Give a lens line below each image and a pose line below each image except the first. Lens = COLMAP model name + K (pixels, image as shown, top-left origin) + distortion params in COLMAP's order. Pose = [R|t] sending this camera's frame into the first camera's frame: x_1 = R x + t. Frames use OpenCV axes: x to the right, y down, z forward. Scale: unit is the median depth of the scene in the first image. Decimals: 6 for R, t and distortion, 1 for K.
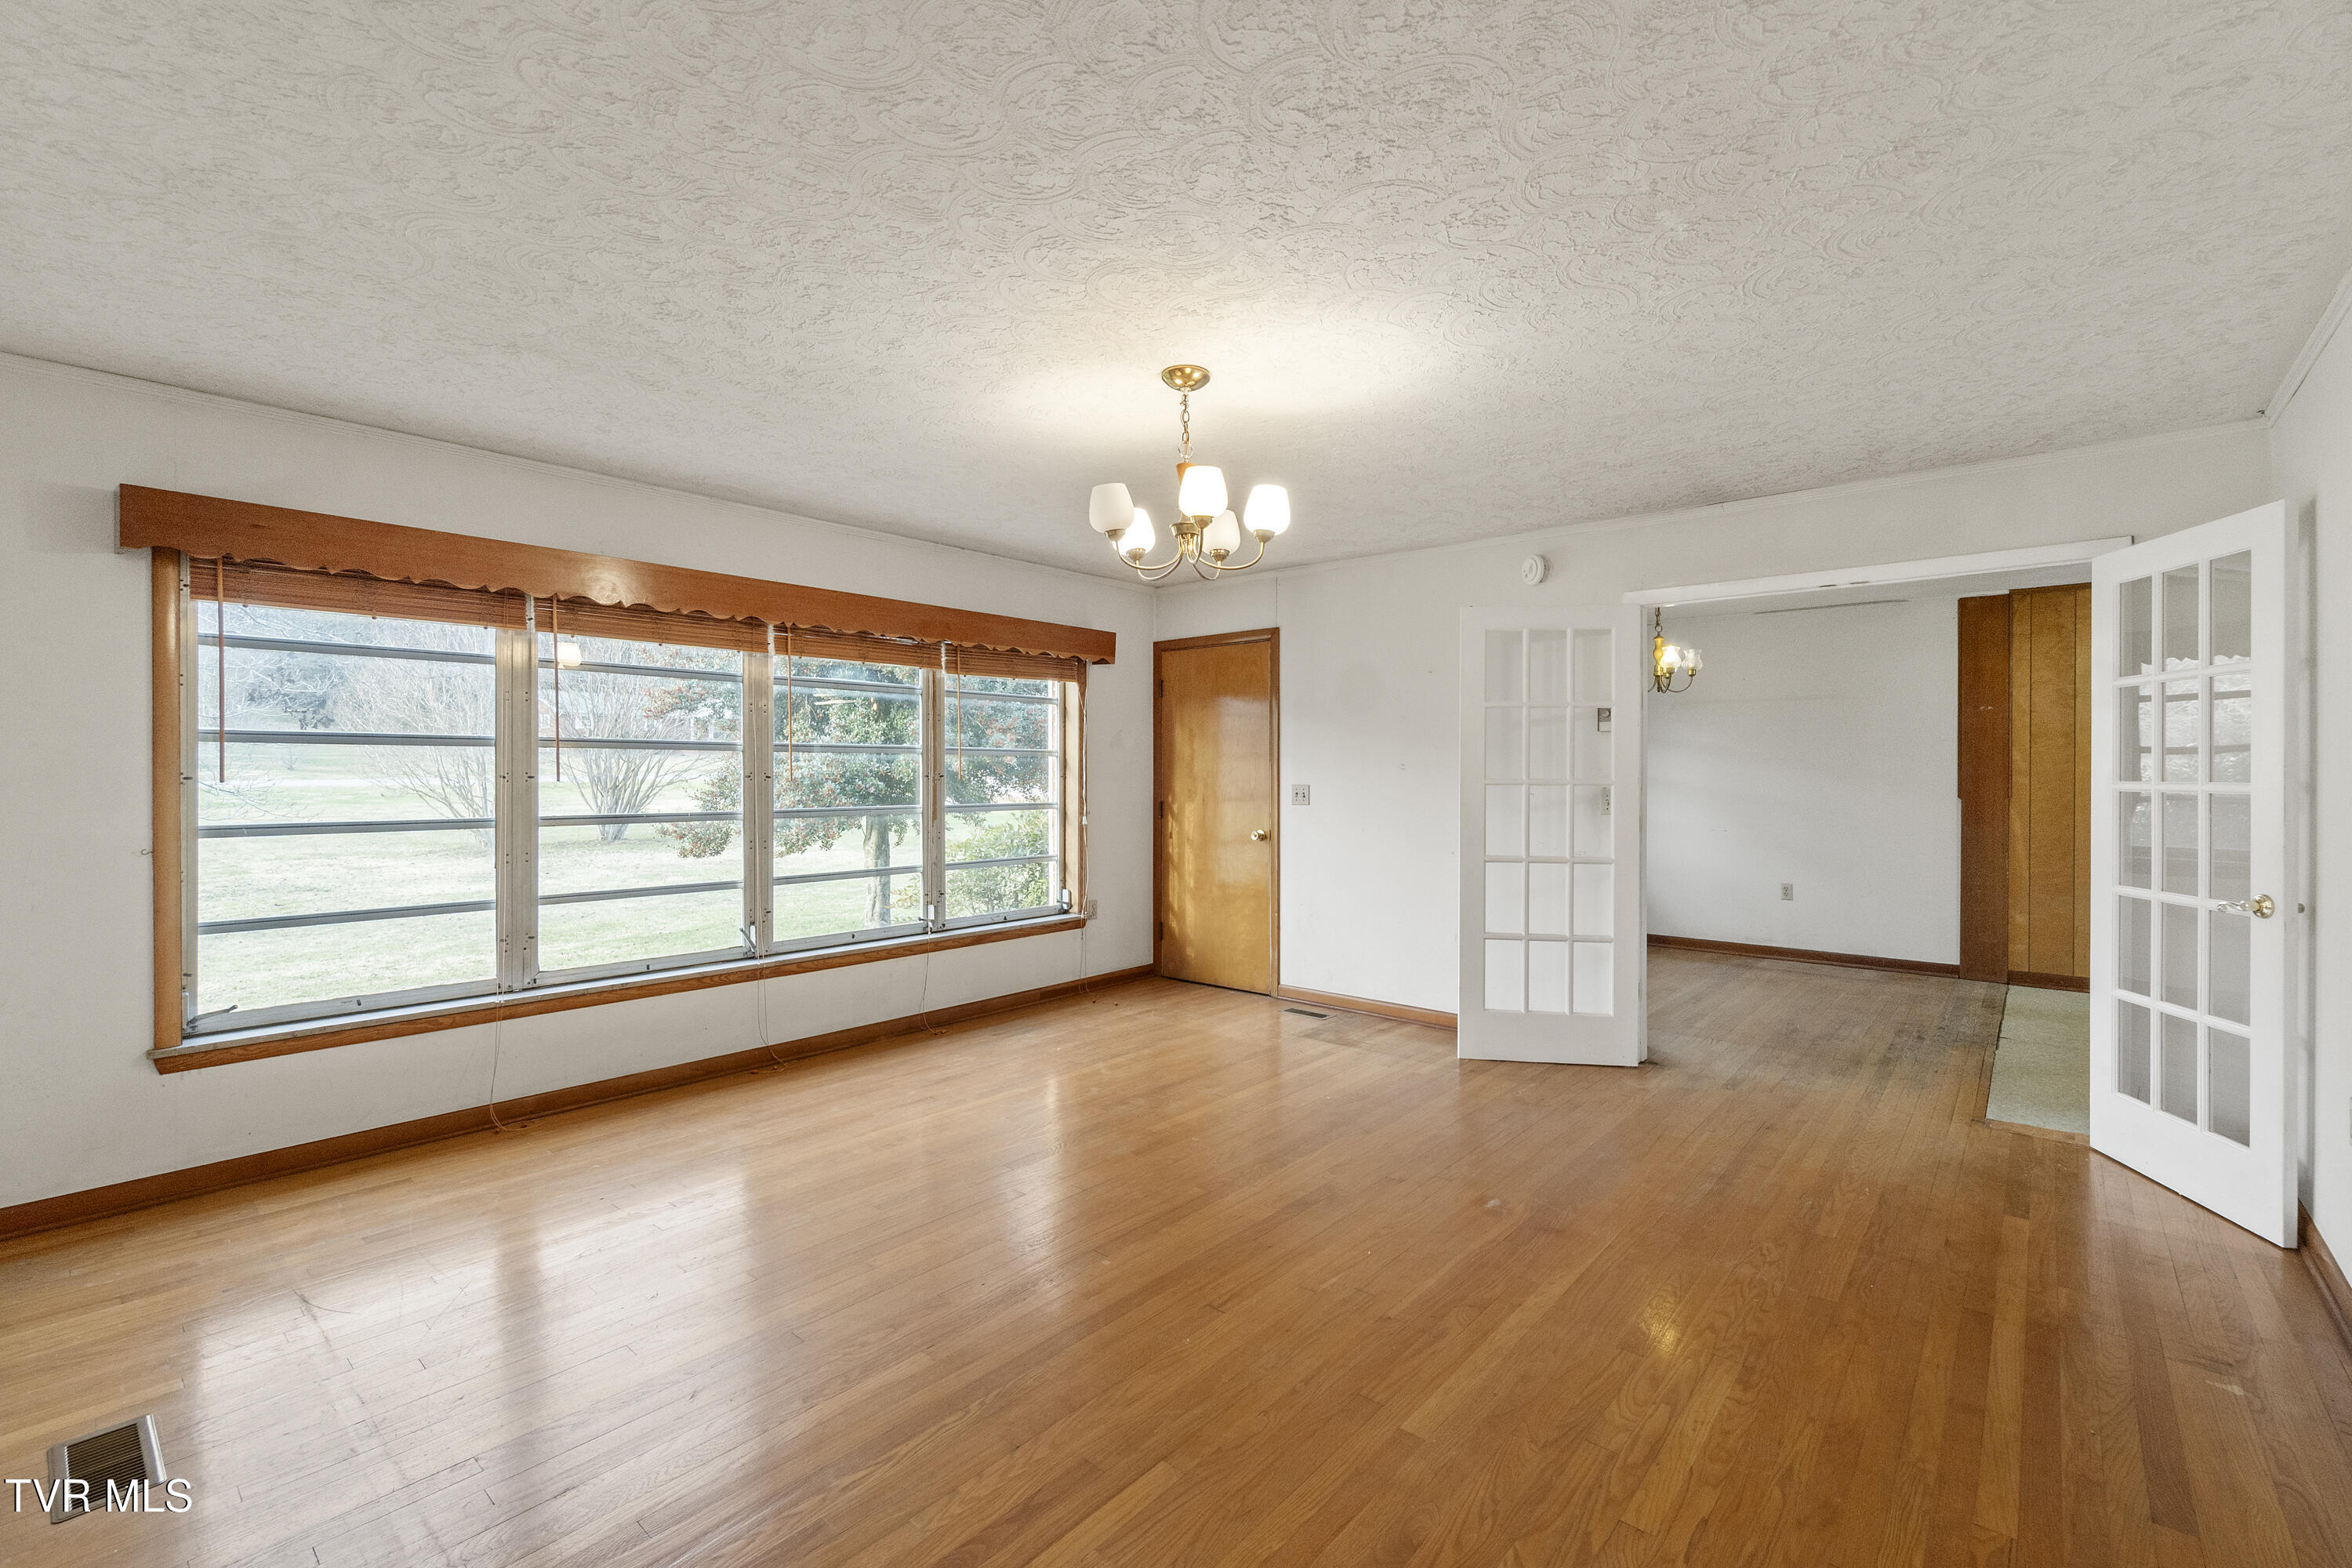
lens RADIAL K [[1020.5, 0, 1169.1], [0, 1020.5, 761.8], [0, 0, 1]] dist [-0.000704, 0.000153]
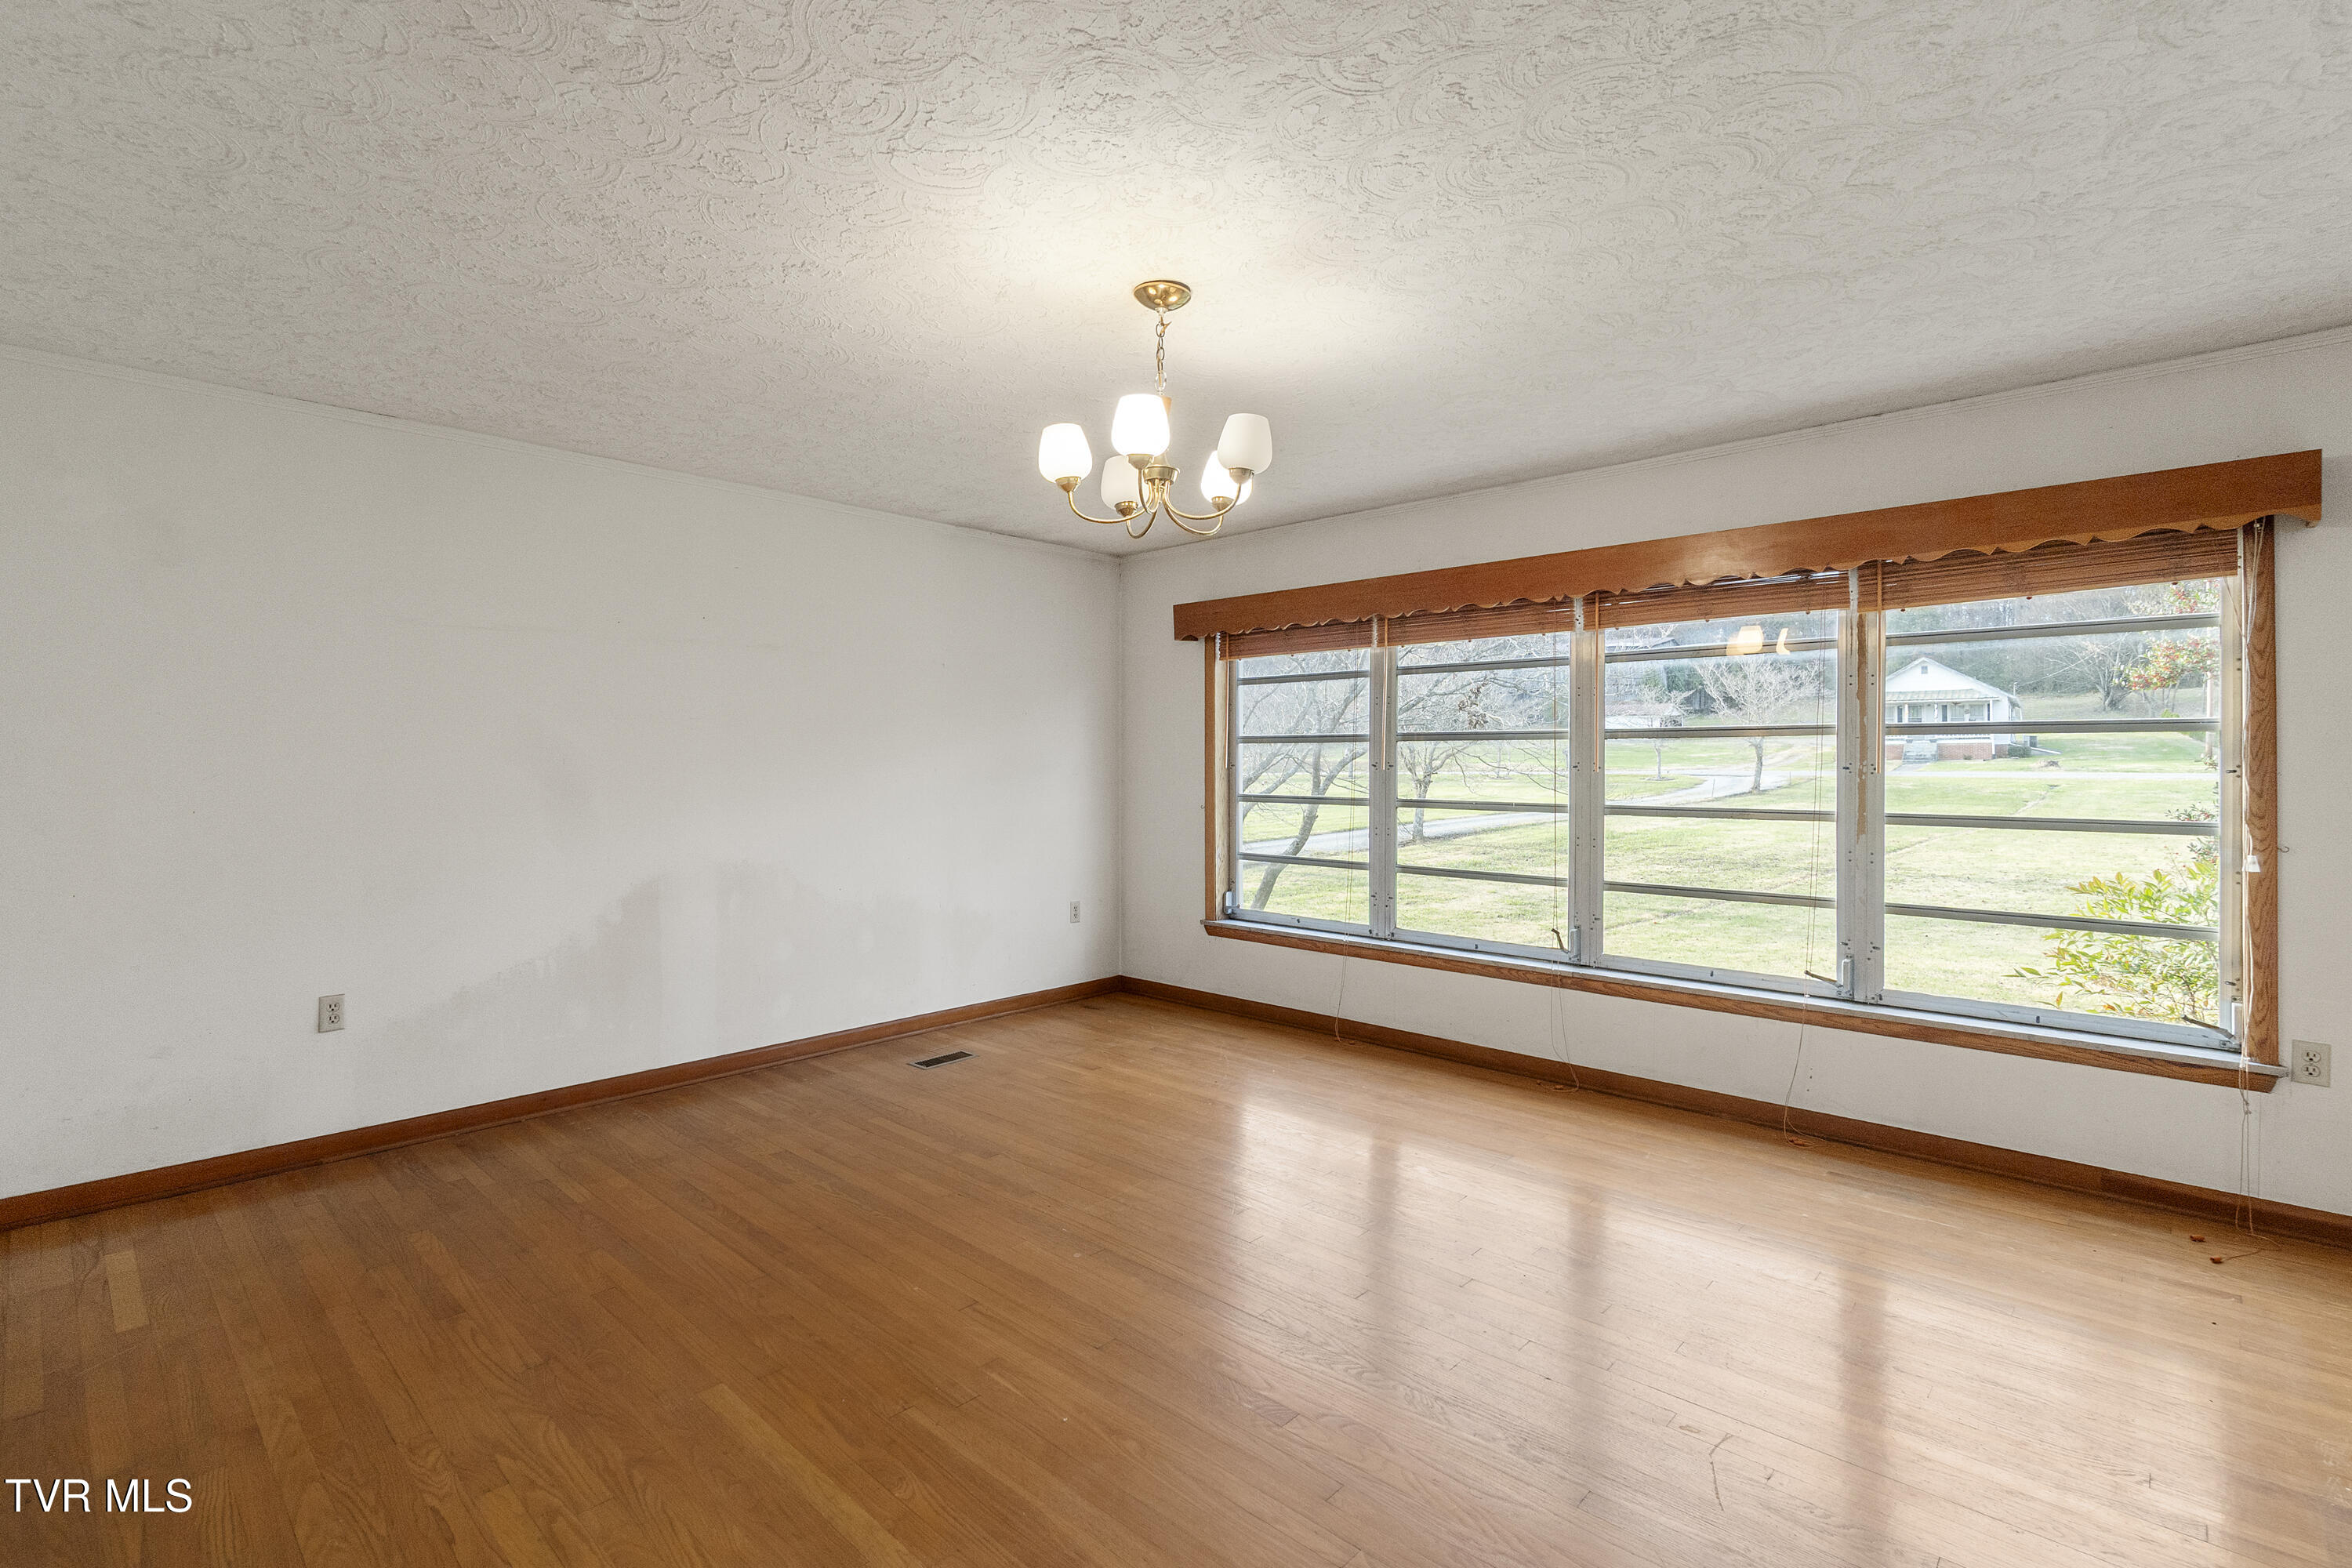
lens RADIAL K [[1082.9, 0, 1131.8], [0, 1082.9, 742.8], [0, 0, 1]] dist [-0.001892, 0.000155]
pose [[-0.065595, -0.018562, -0.997674, 0.690129], [0.009447, 0.999771, -0.019222, 0.009159], [0.997802, -0.010685, -0.065405, 0.782743]]
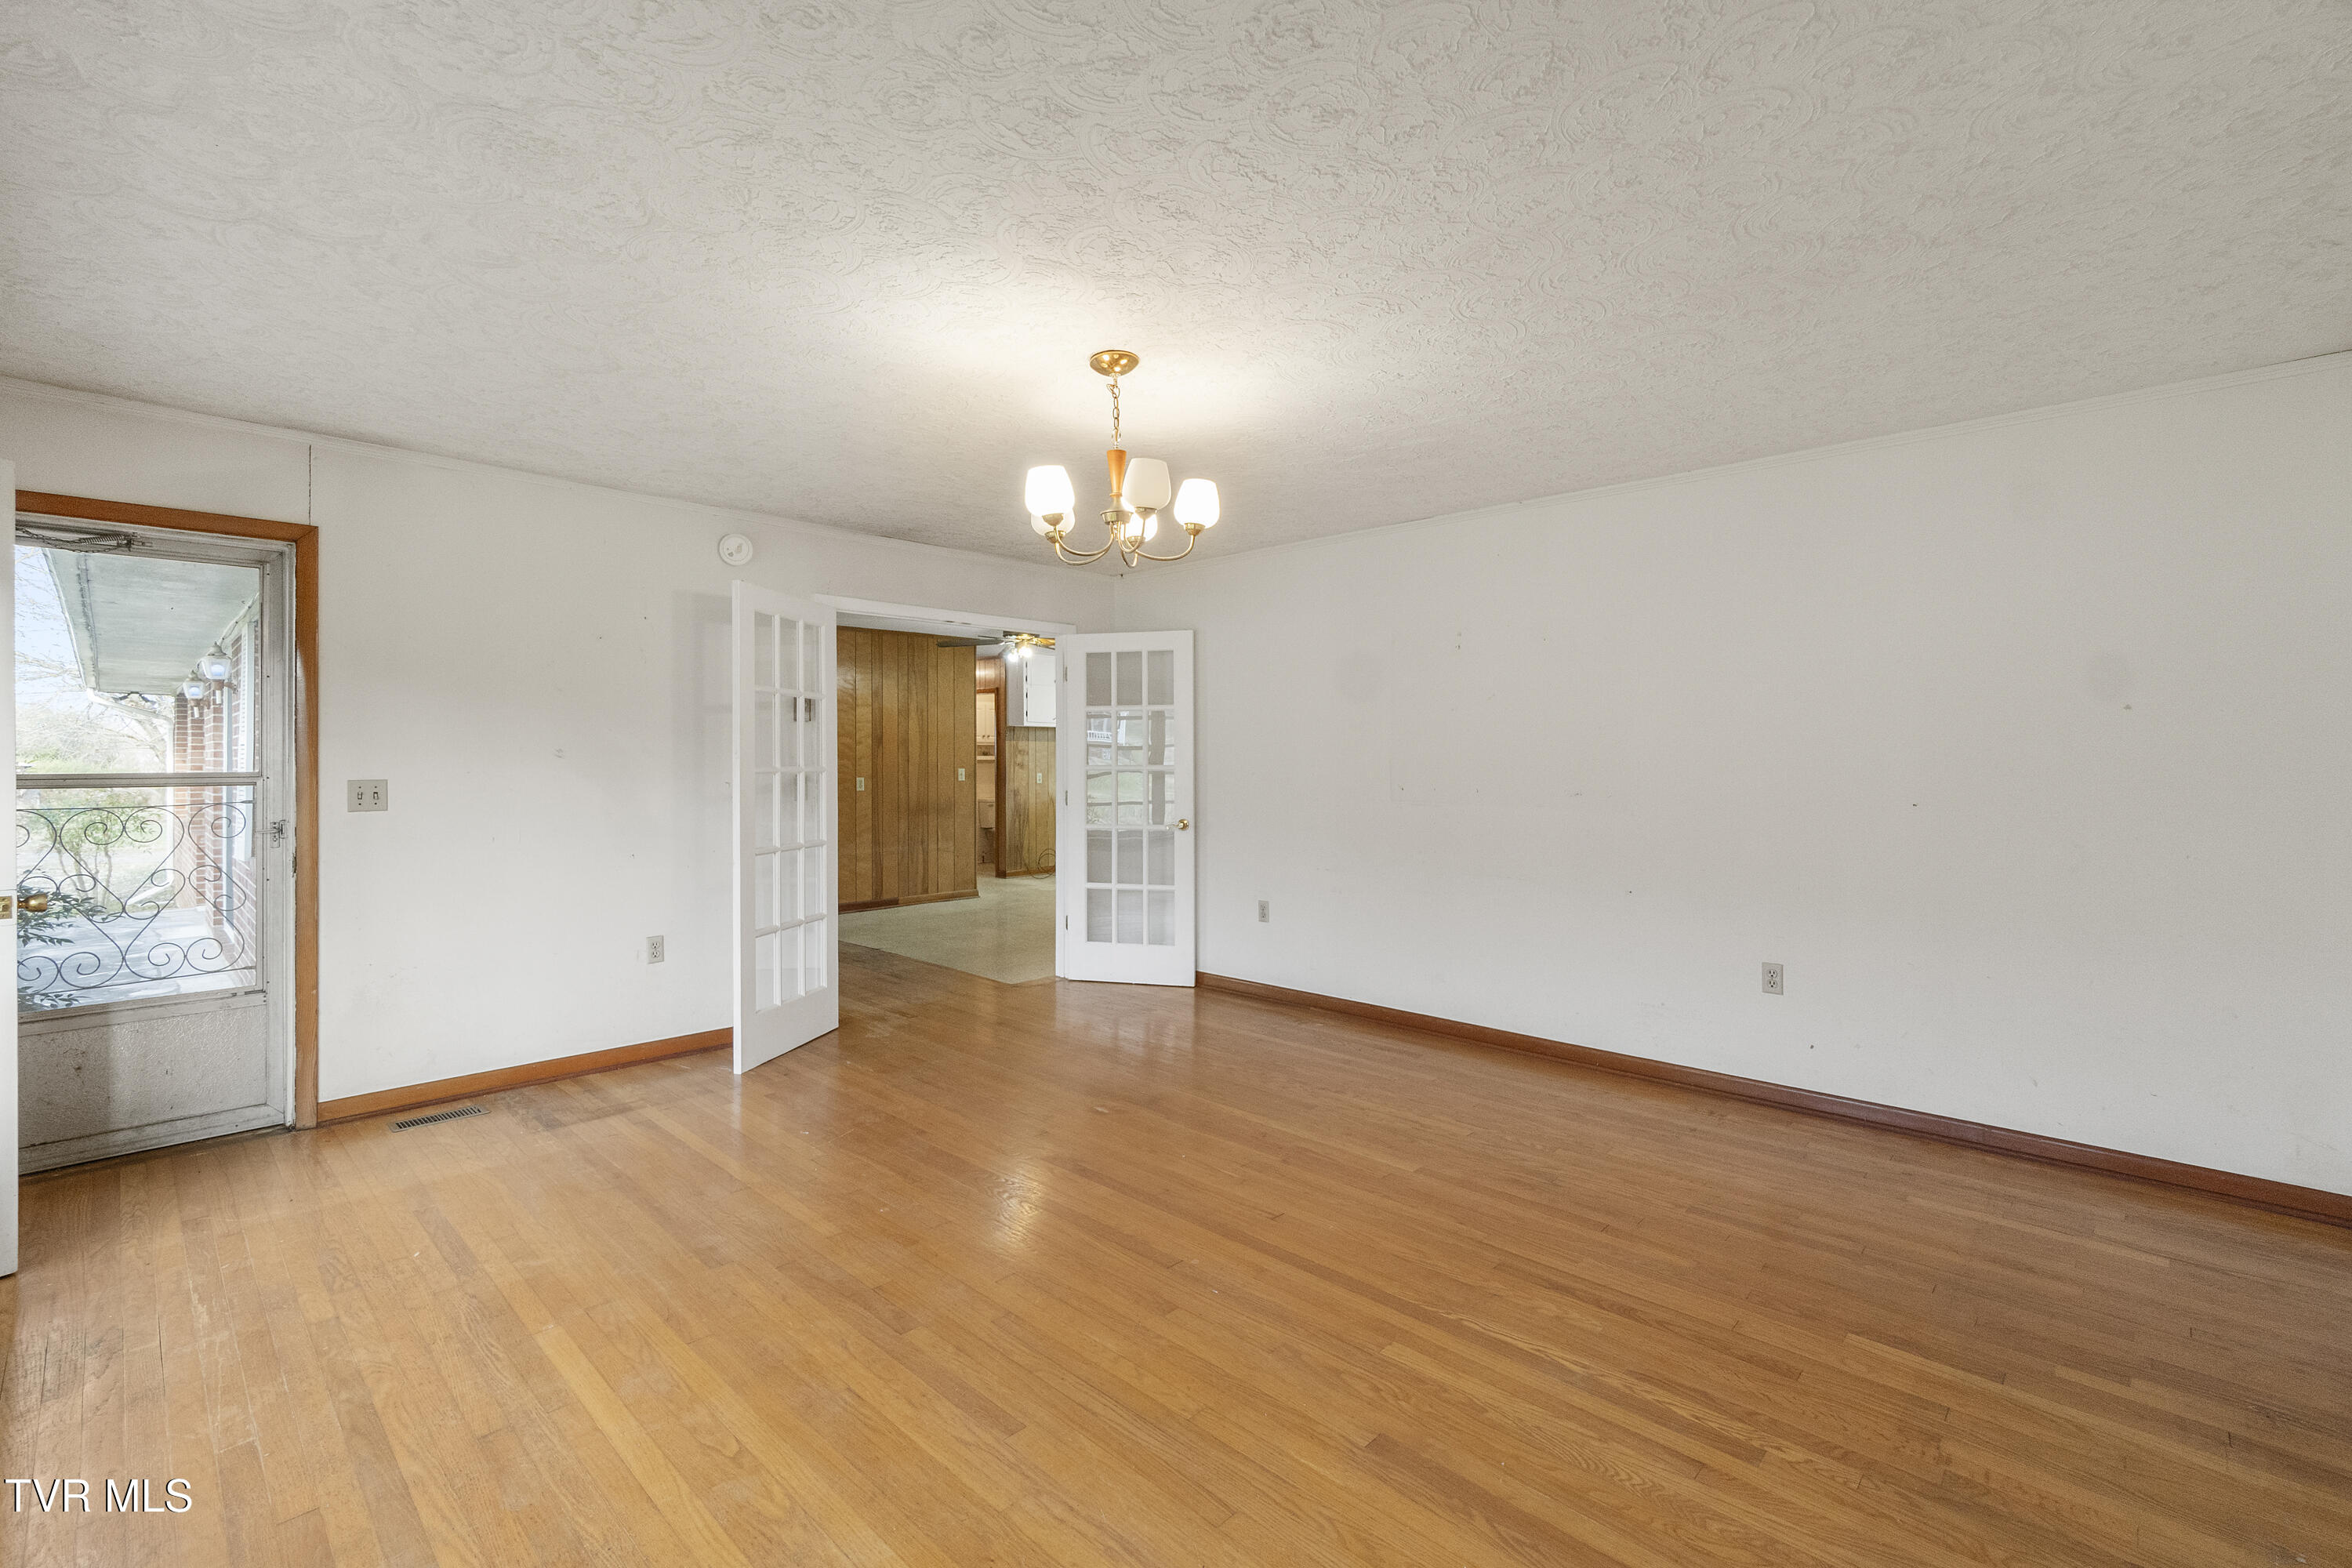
lens RADIAL K [[1023.8, 0, 1175.5], [0, 1023.8, 733.2], [0, 0, 1]] dist [-0.000158, 0.000288]
pose [[0.048914, 0.024770, 0.998496, -0.734371], [-0.010991, 0.999645, -0.024260, 0.005048], [-0.998743, -0.009788, 0.049169, 0.676717]]
